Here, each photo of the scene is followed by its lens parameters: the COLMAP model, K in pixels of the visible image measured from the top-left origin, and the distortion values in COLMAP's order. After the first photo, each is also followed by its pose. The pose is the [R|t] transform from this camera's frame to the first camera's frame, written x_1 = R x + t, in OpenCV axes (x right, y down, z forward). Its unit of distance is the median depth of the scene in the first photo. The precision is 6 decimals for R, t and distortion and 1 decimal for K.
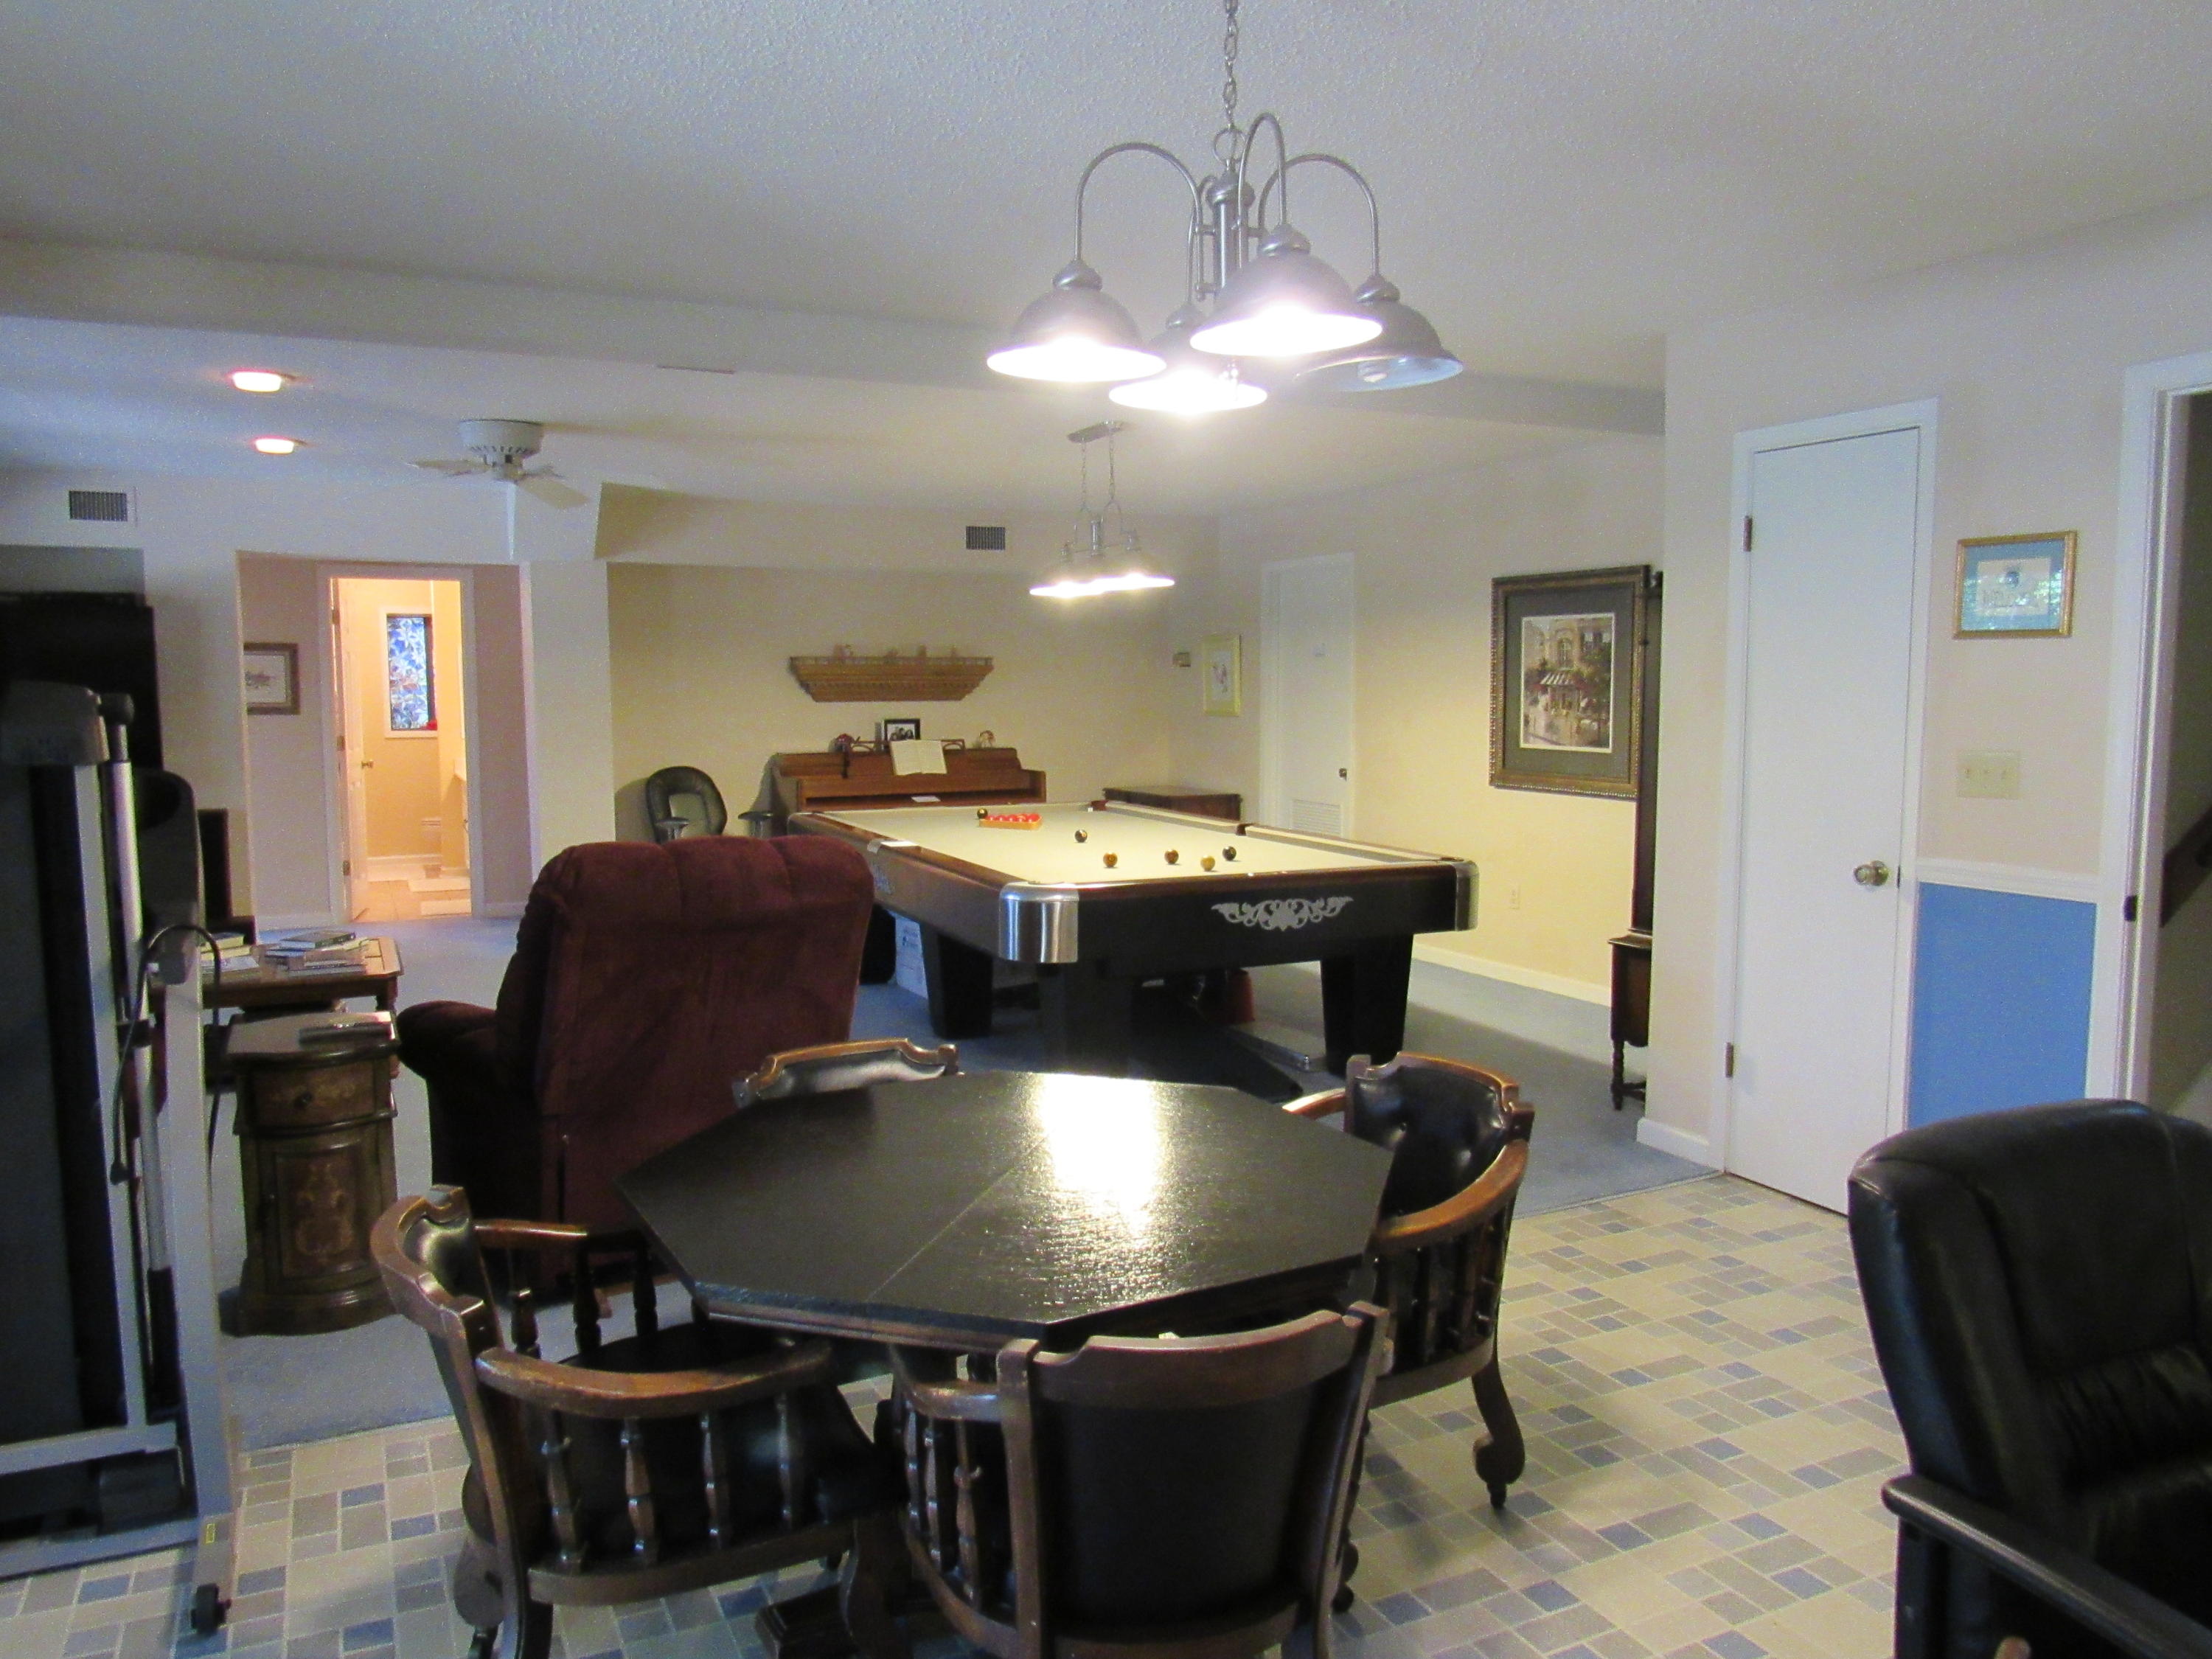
lens RADIAL K [[1584.7, 0, 1106.0], [0, 1584.7, 829.5], [0, 0, 1]] dist [-0.045610, 0.003016]
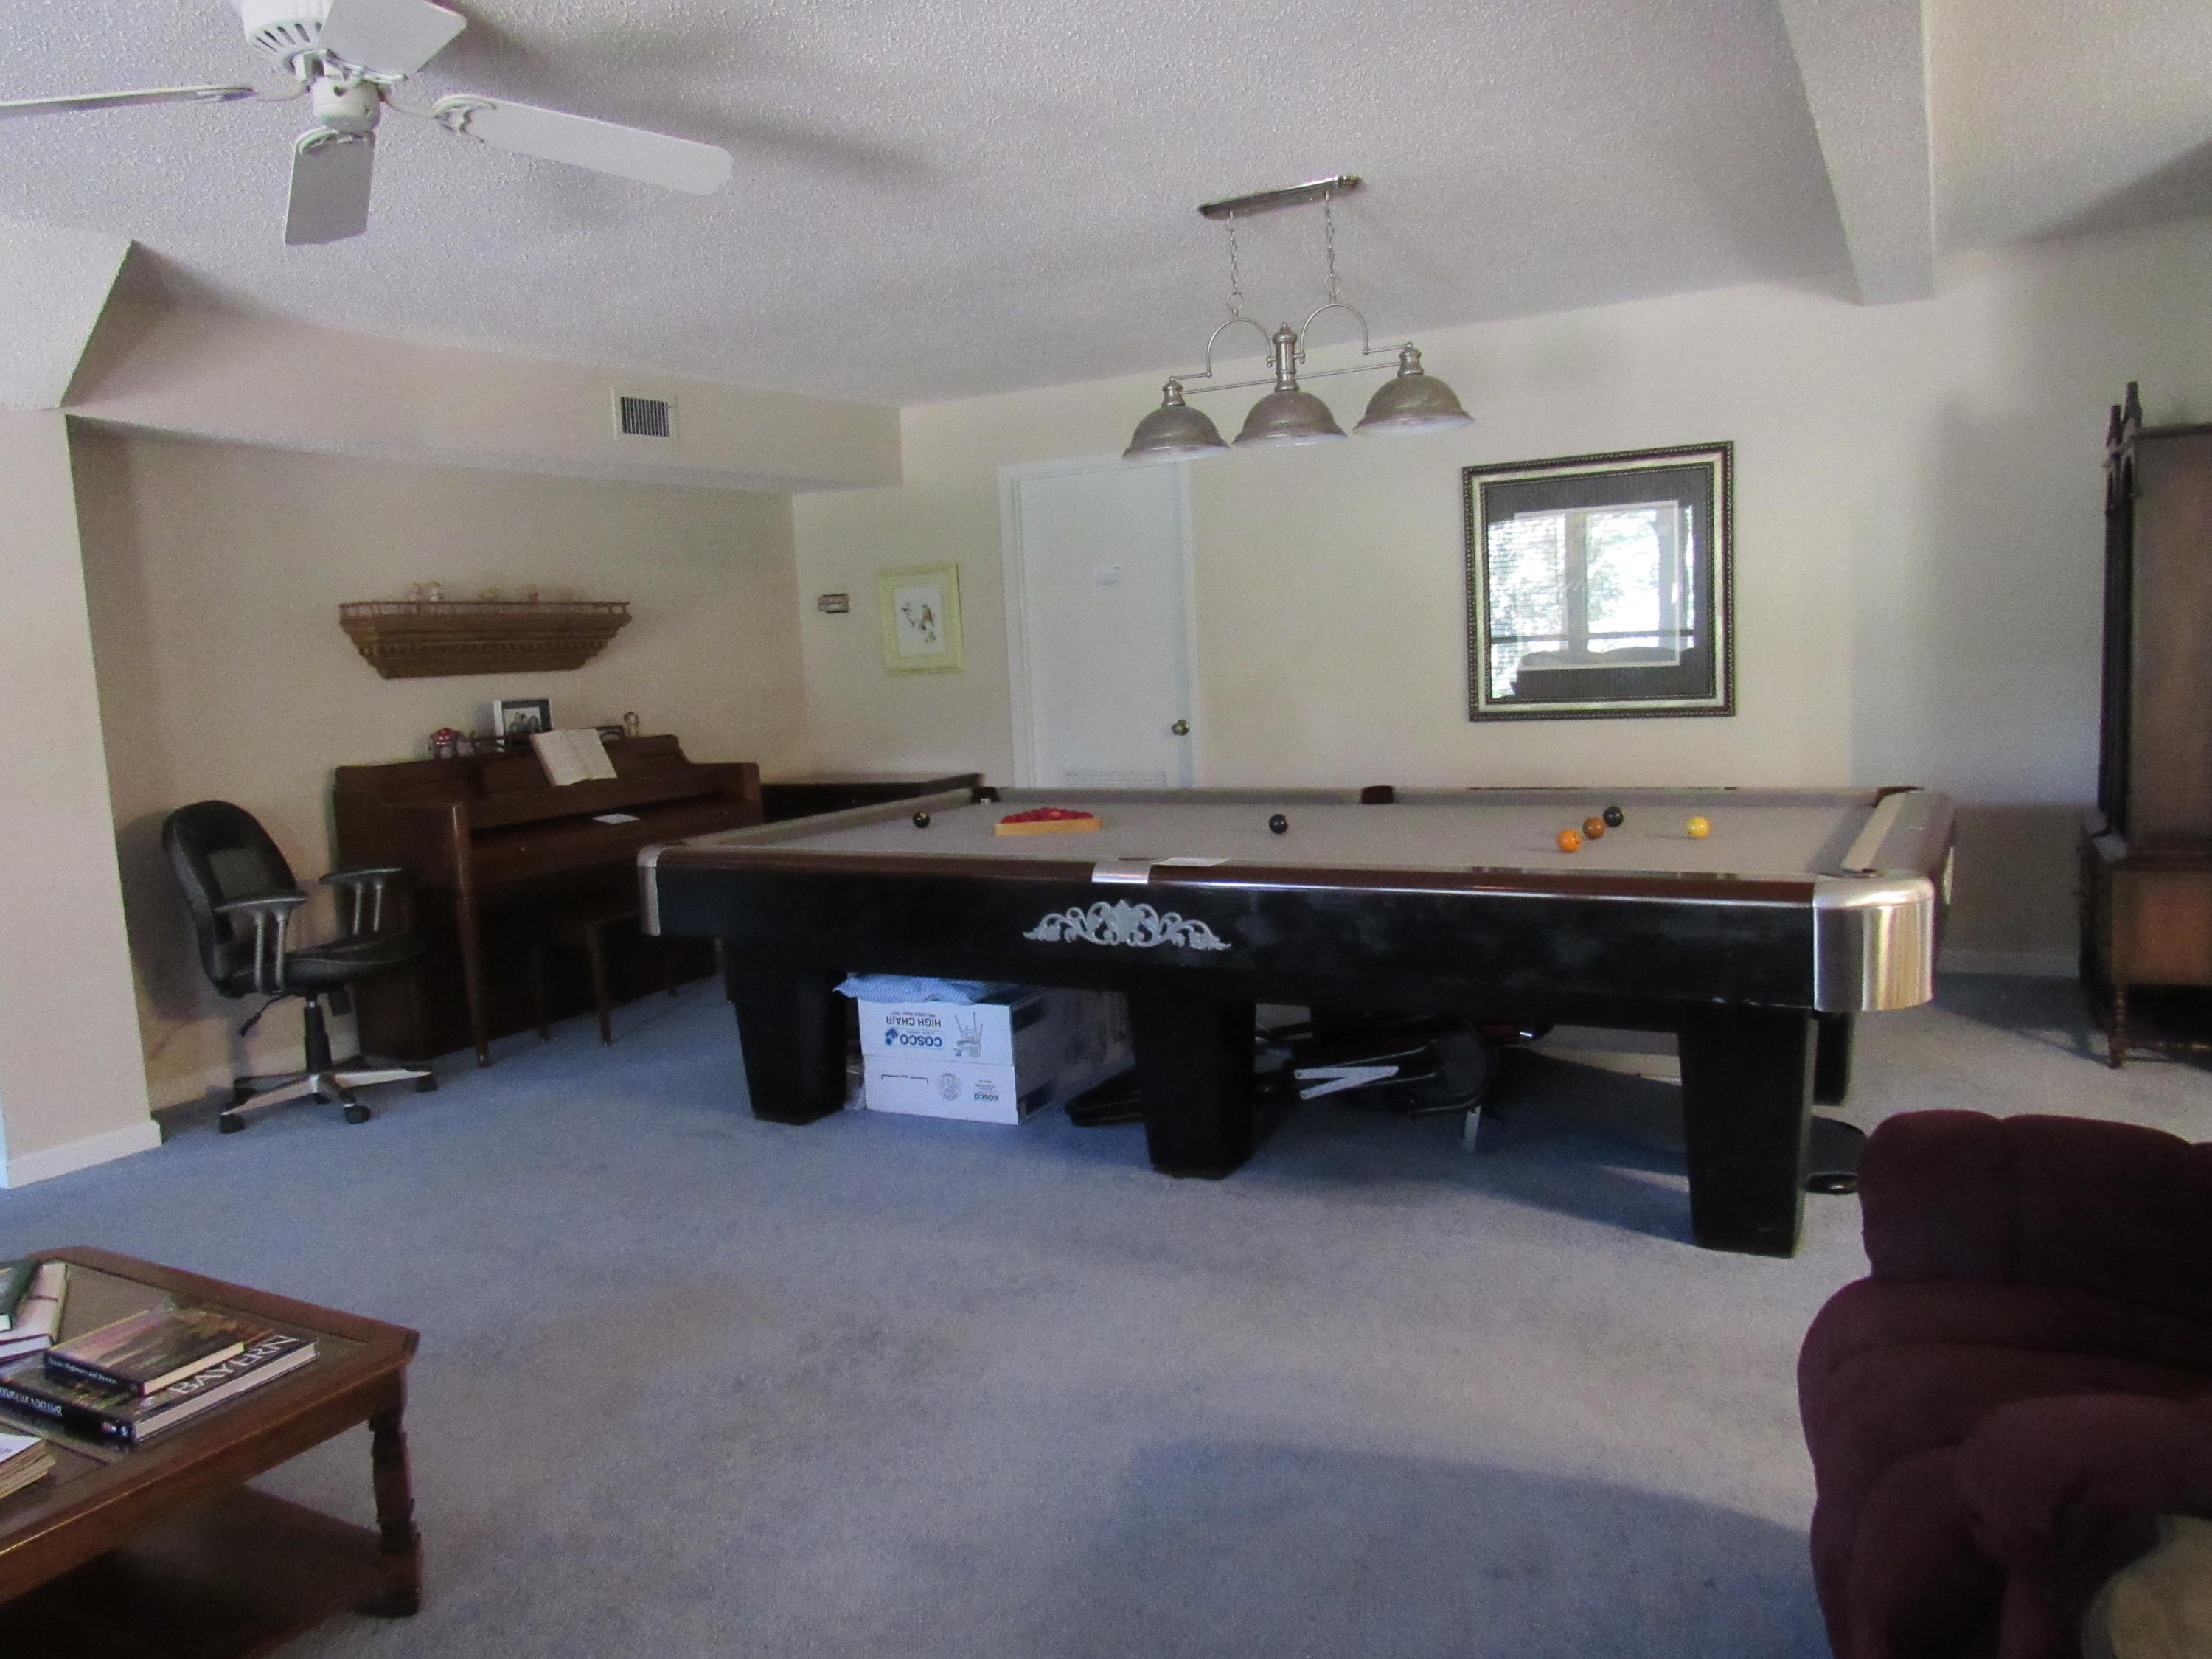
lens RADIAL K [[1614.1, 0, 1092.4], [0, 1614.1, 837.4], [0, 0, 1]] dist [-0.004642, 0.000408]
pose [[0.824258, -0.102870, 0.556792, -0.312372], [0.098658, 0.994408, 0.037673, -0.016642], [-0.557554, 0.023880, 0.829797, 0.338749]]
